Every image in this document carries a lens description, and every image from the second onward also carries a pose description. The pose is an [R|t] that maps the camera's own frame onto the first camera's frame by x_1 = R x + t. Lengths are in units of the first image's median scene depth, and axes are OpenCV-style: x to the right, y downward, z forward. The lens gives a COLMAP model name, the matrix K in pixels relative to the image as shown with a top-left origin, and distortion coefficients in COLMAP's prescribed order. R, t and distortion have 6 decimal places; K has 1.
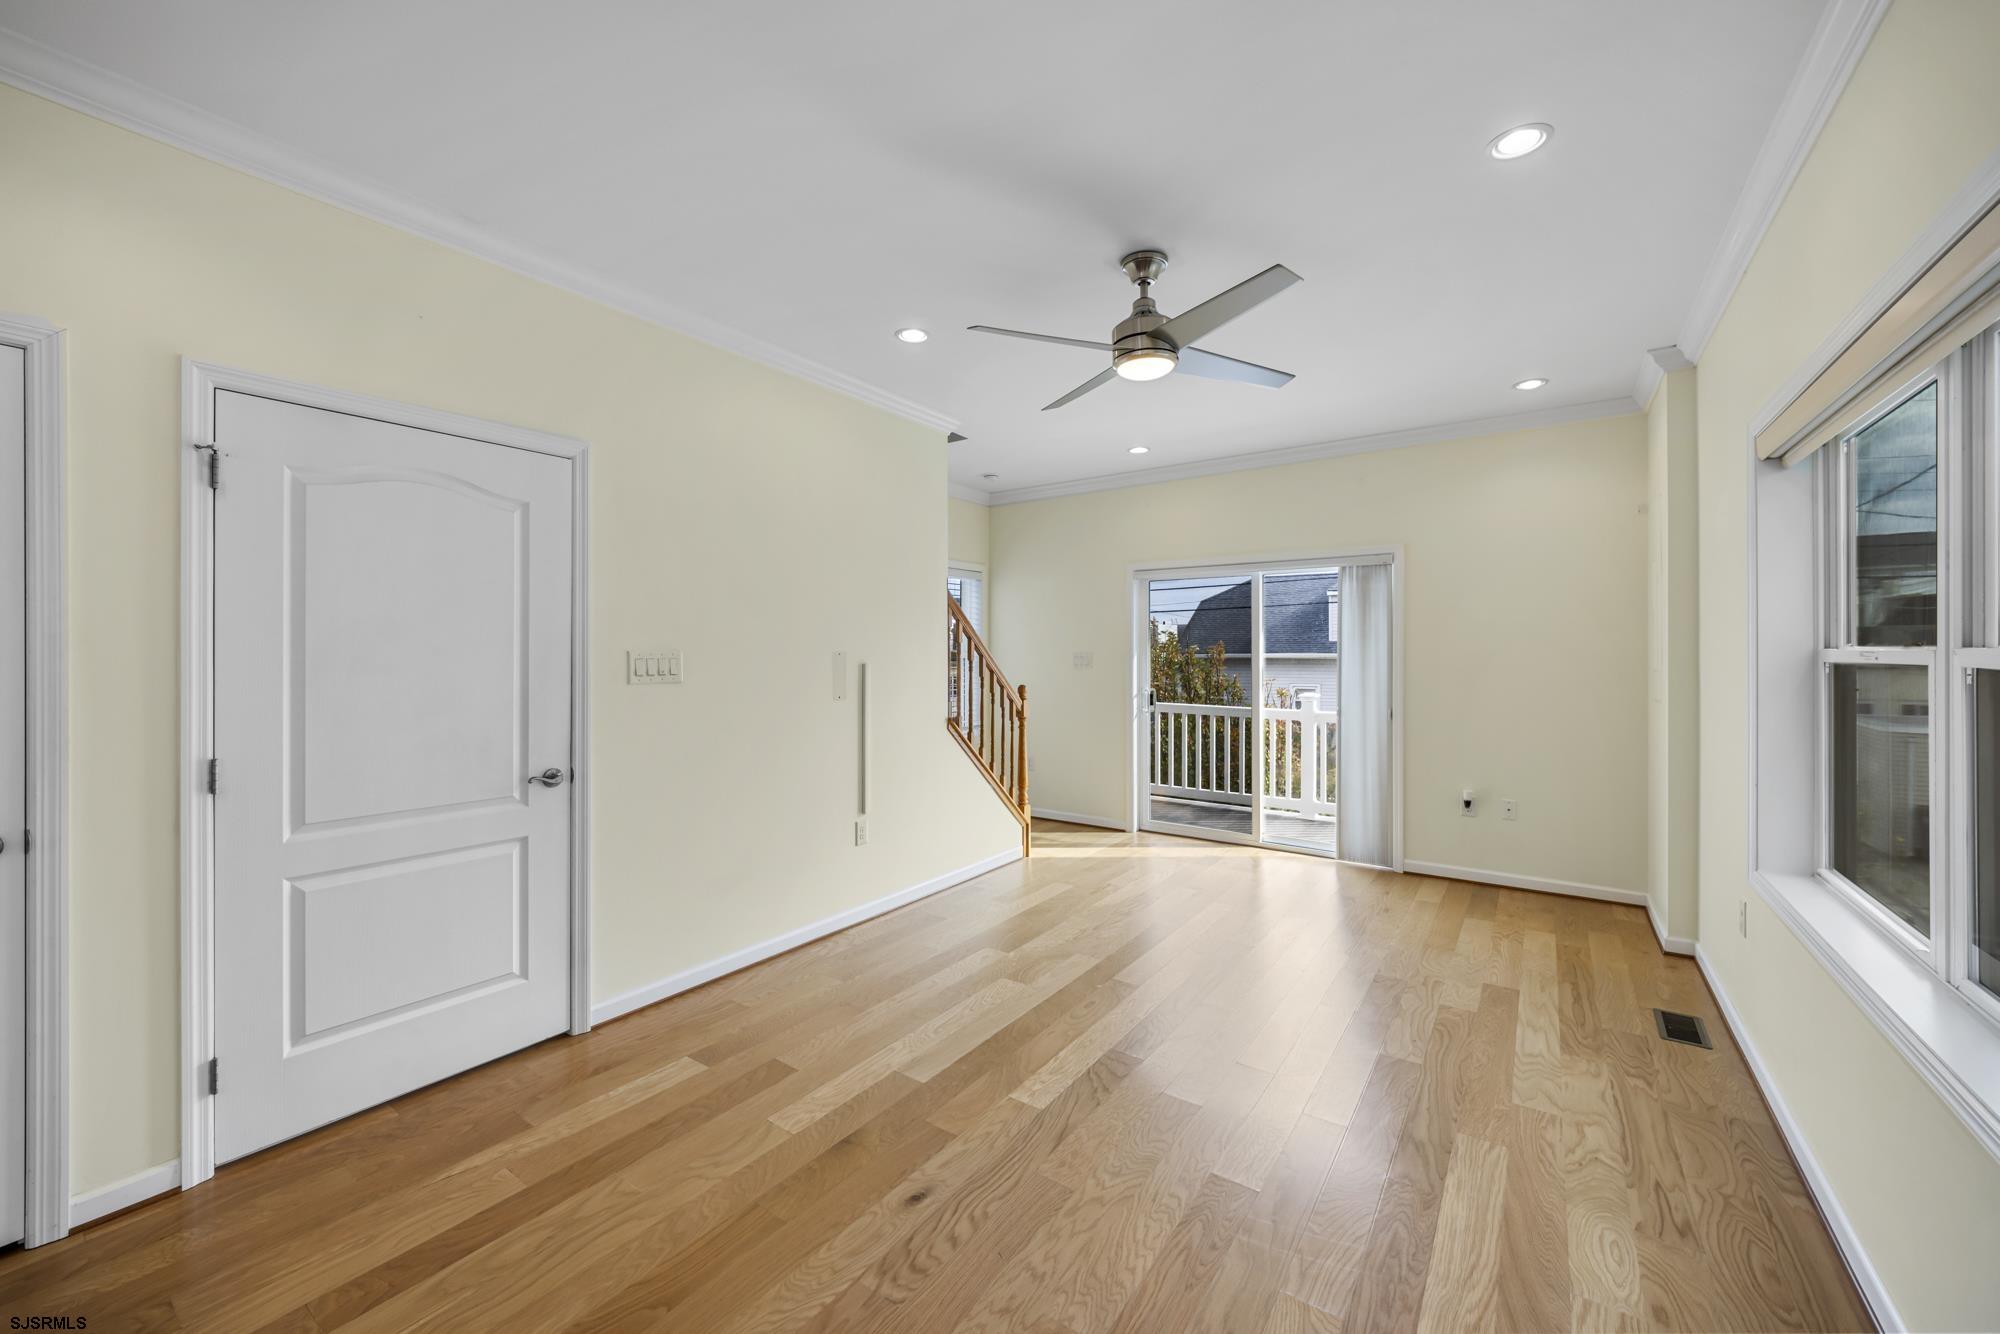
lens RADIAL K [[772.2, 0, 995.3], [0, 772.2, 655.9], [0, 0, 1]] dist [0.001554, -0.003102]
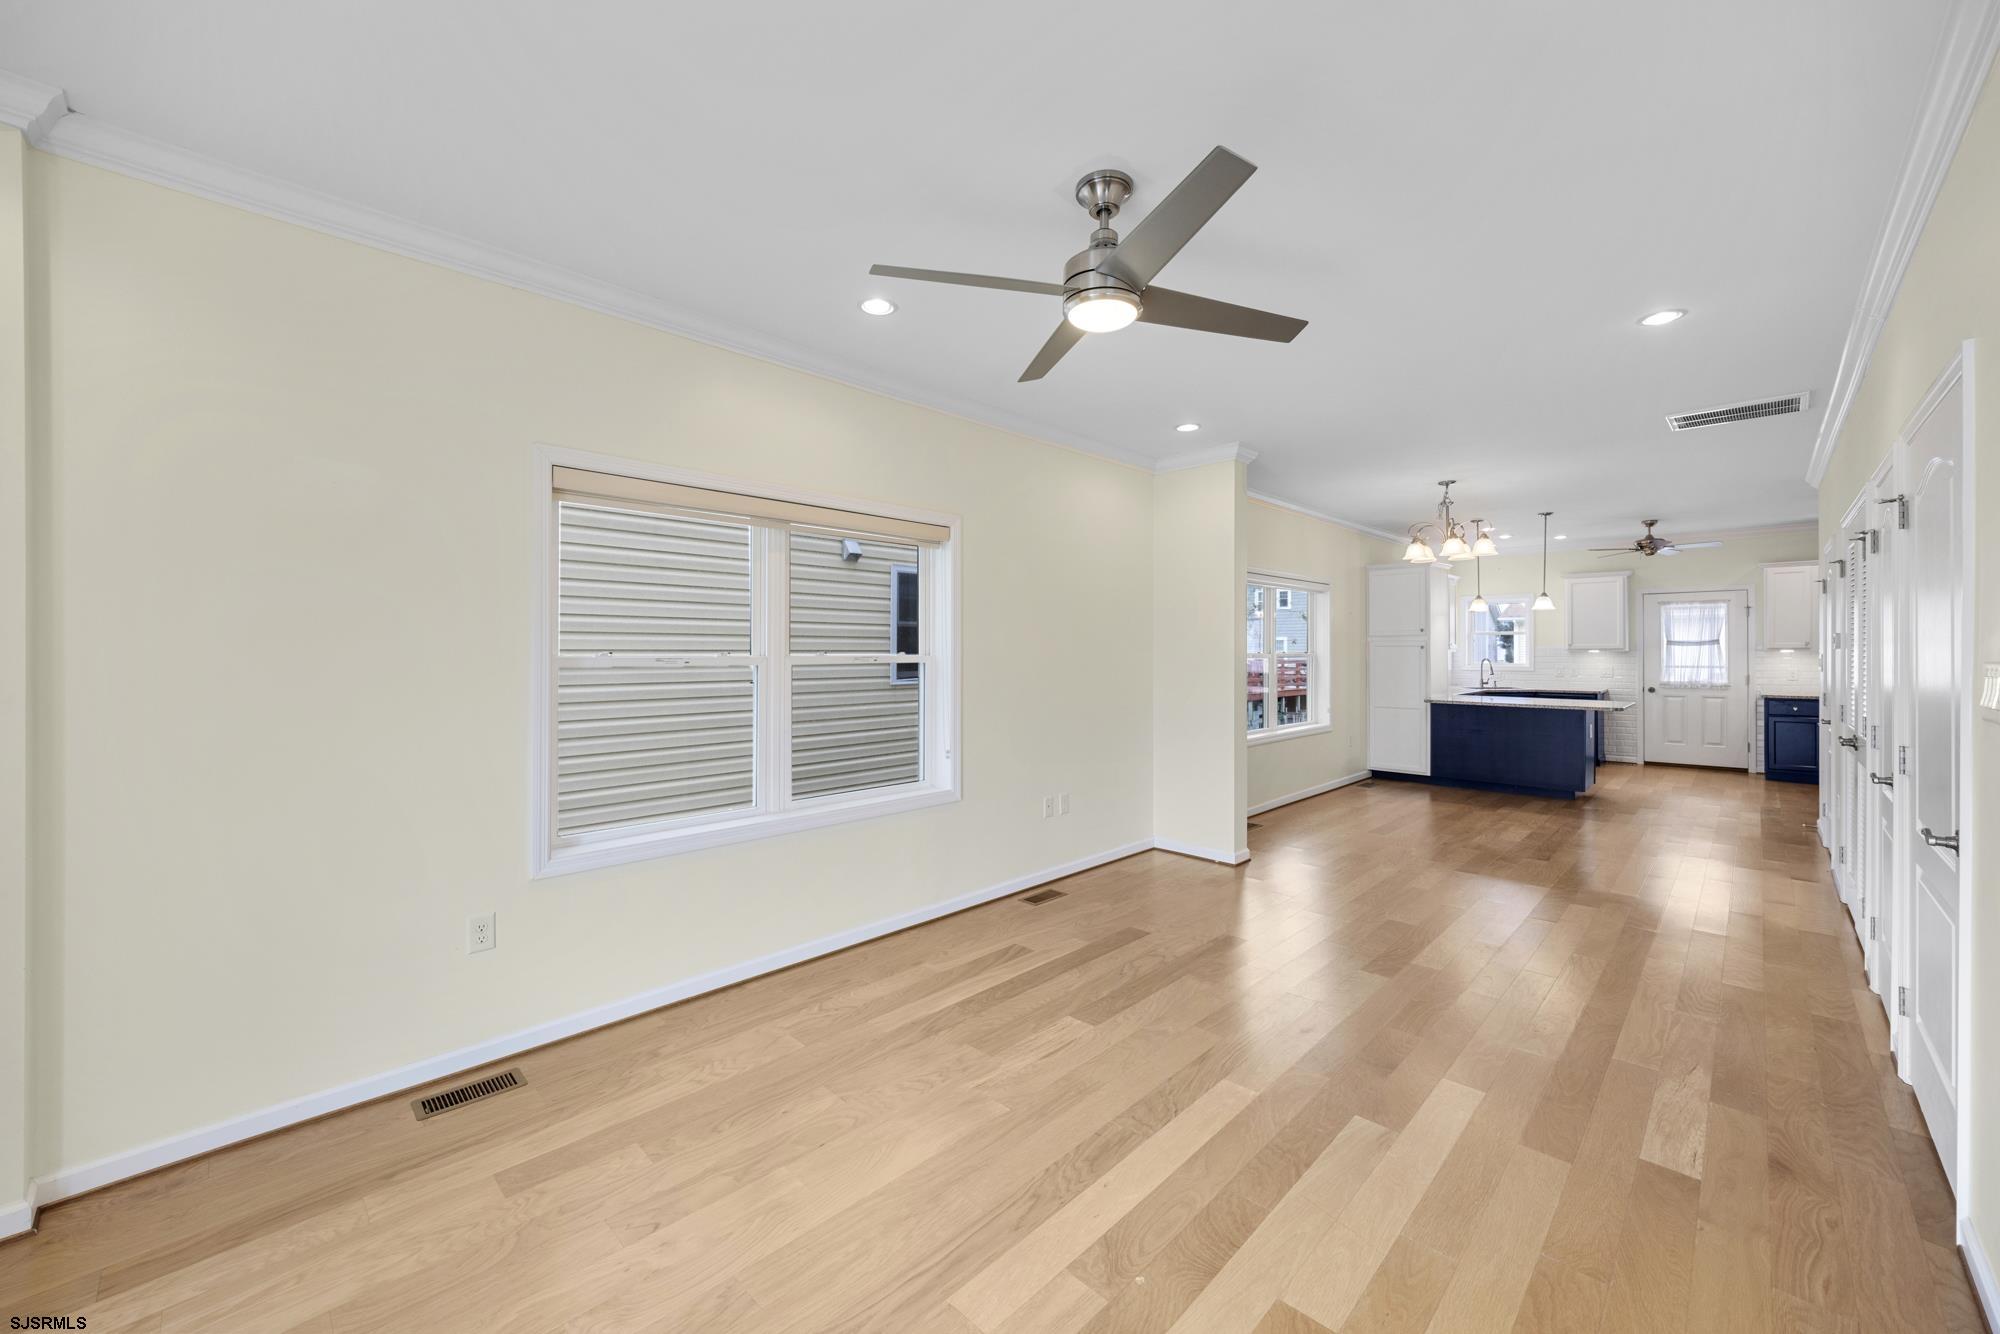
lens RADIAL K [[772.2, 0, 1009.9], [0, 772.2, 652.8], [0, 0, 1]] dist [0.001554, -0.003102]
pose [[-0.988529, -0.002924, 0.151003, 0.164073], [-0.000901, 0.999909, 0.013464, -0.022482], [-0.151029, 0.013174, -0.988442, 1.768337]]
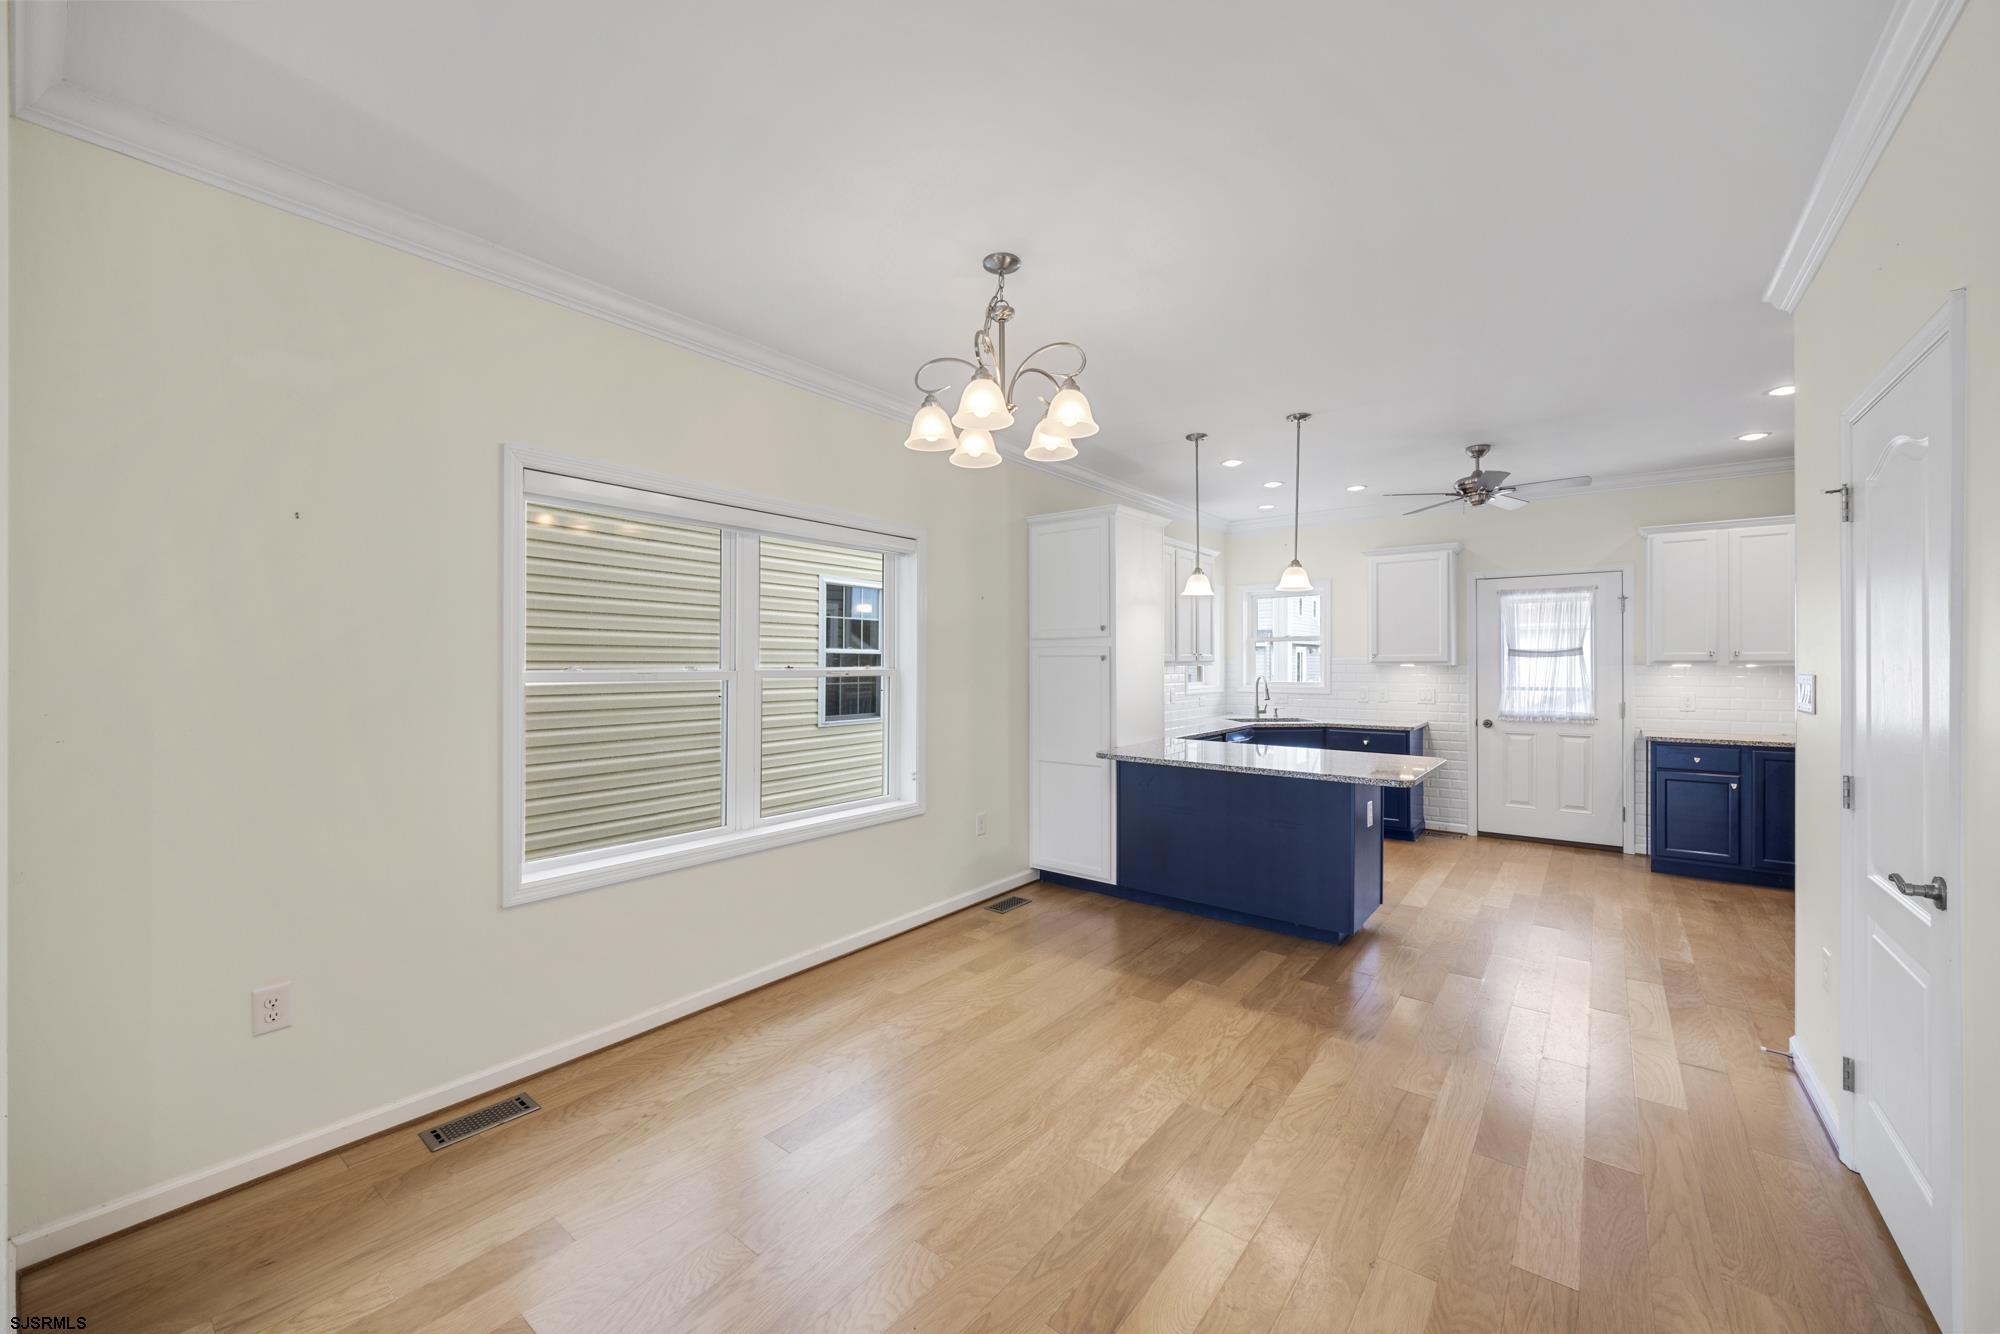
lens RADIAL K [[772.2, 0, 1000.4], [0, 772.2, 665.5], [0, 0, 1]] dist [0.001554, -0.003102]
pose [[-0.999000, -0.003992, 0.044530, -0.776208], [-0.003372, 0.999896, 0.013991, -0.012763], [-0.044582, 0.013827, -0.998910, 0.325471]]
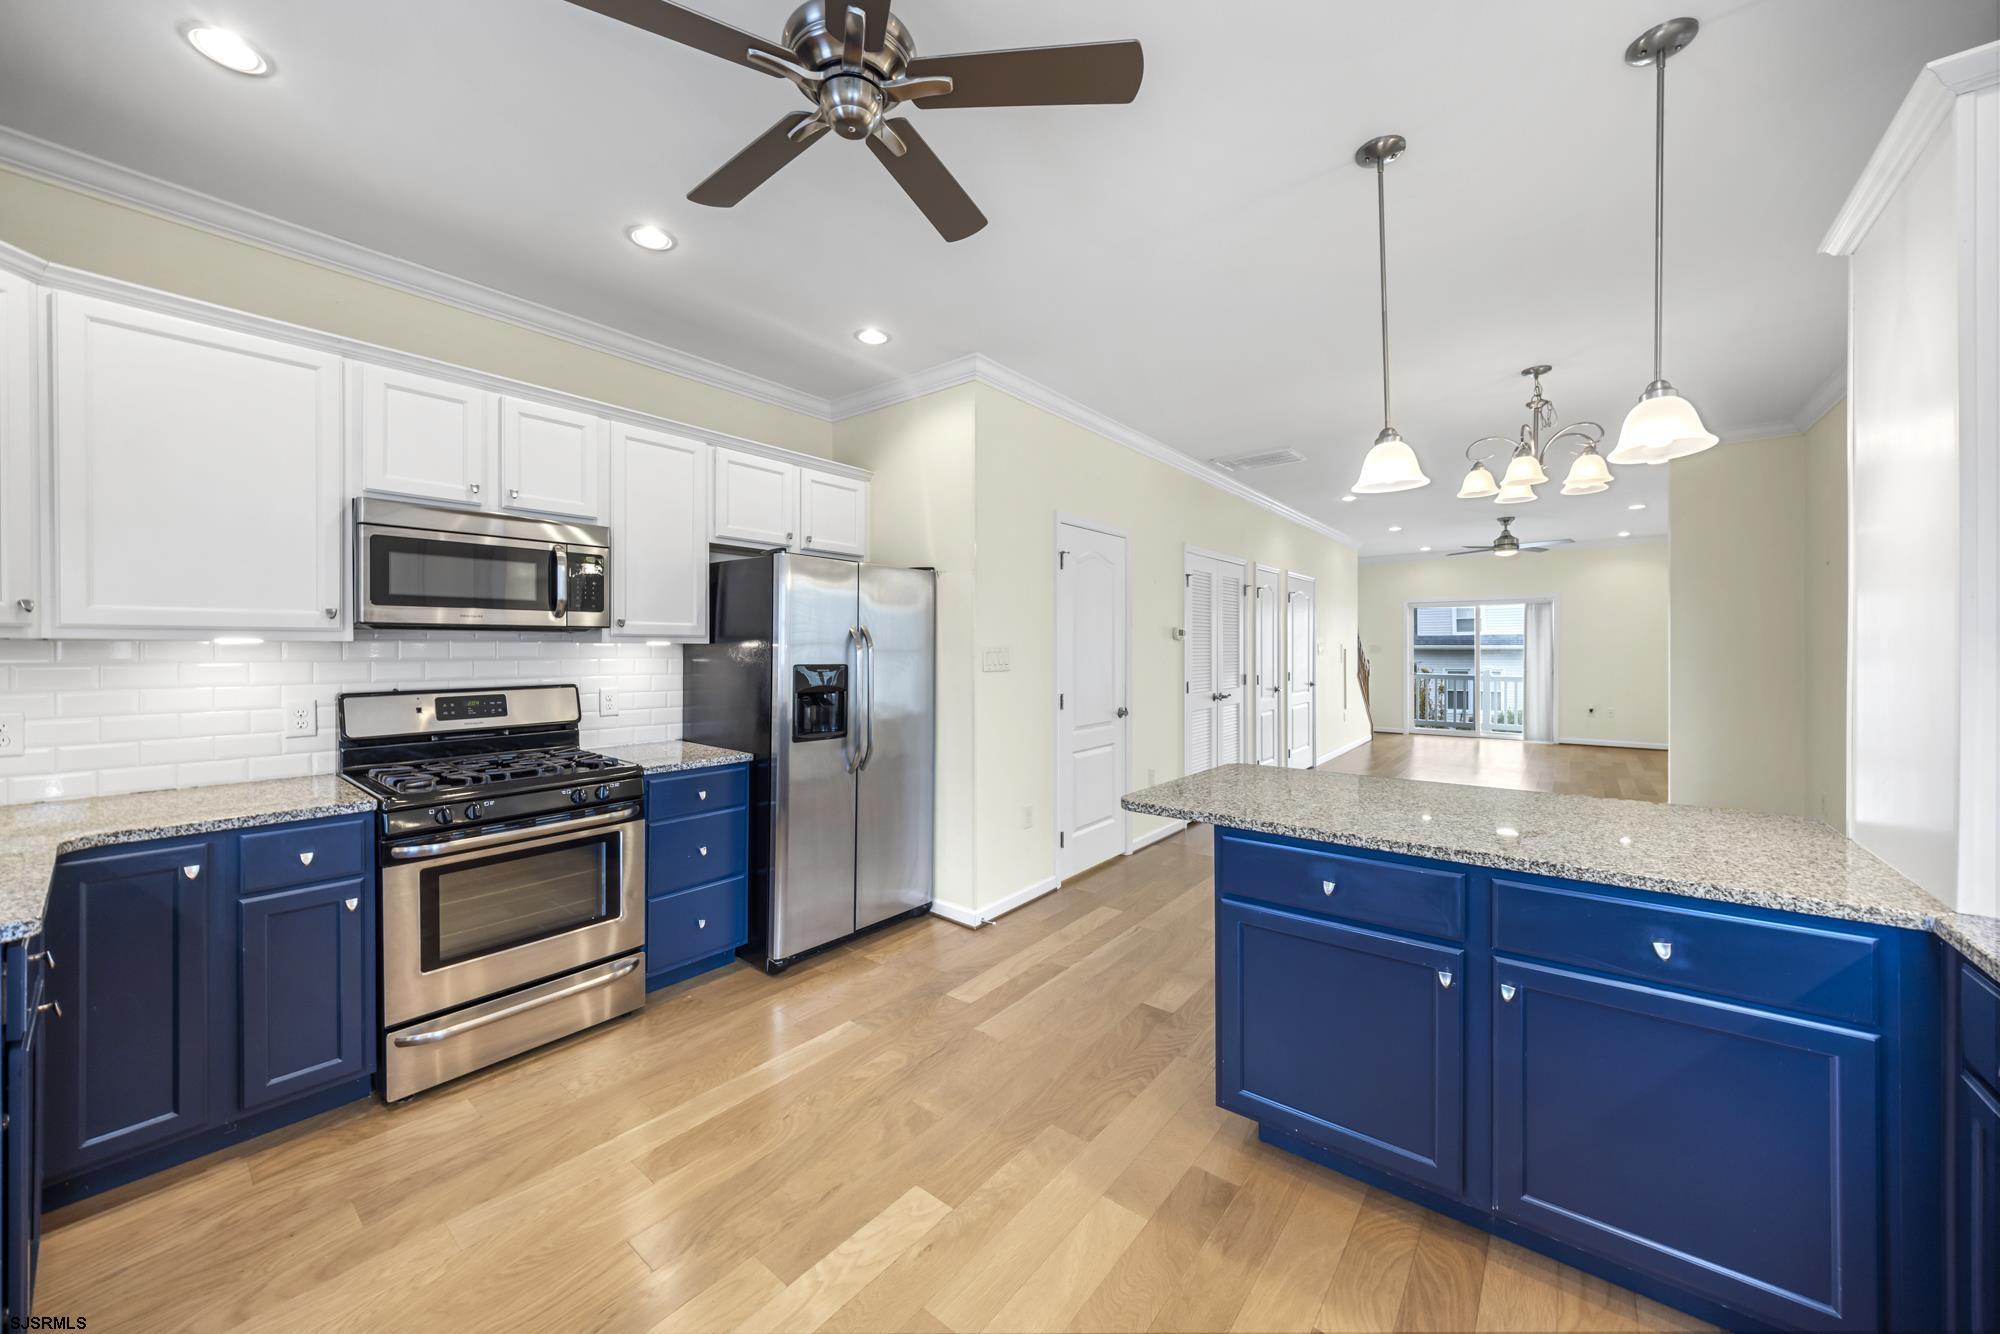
lens RADIAL K [[735.6, 0, 1007.1], [0, 735.6, 653.8], [0, 0, 1]] dist [-0.003291, -0.001096]
pose [[0.999206, -0.004288, -0.039606, -1.643313], [0.004384, 0.999988, 0.002352, 0.019842], [0.039595, -0.002524, 0.999213, -1.976504]]
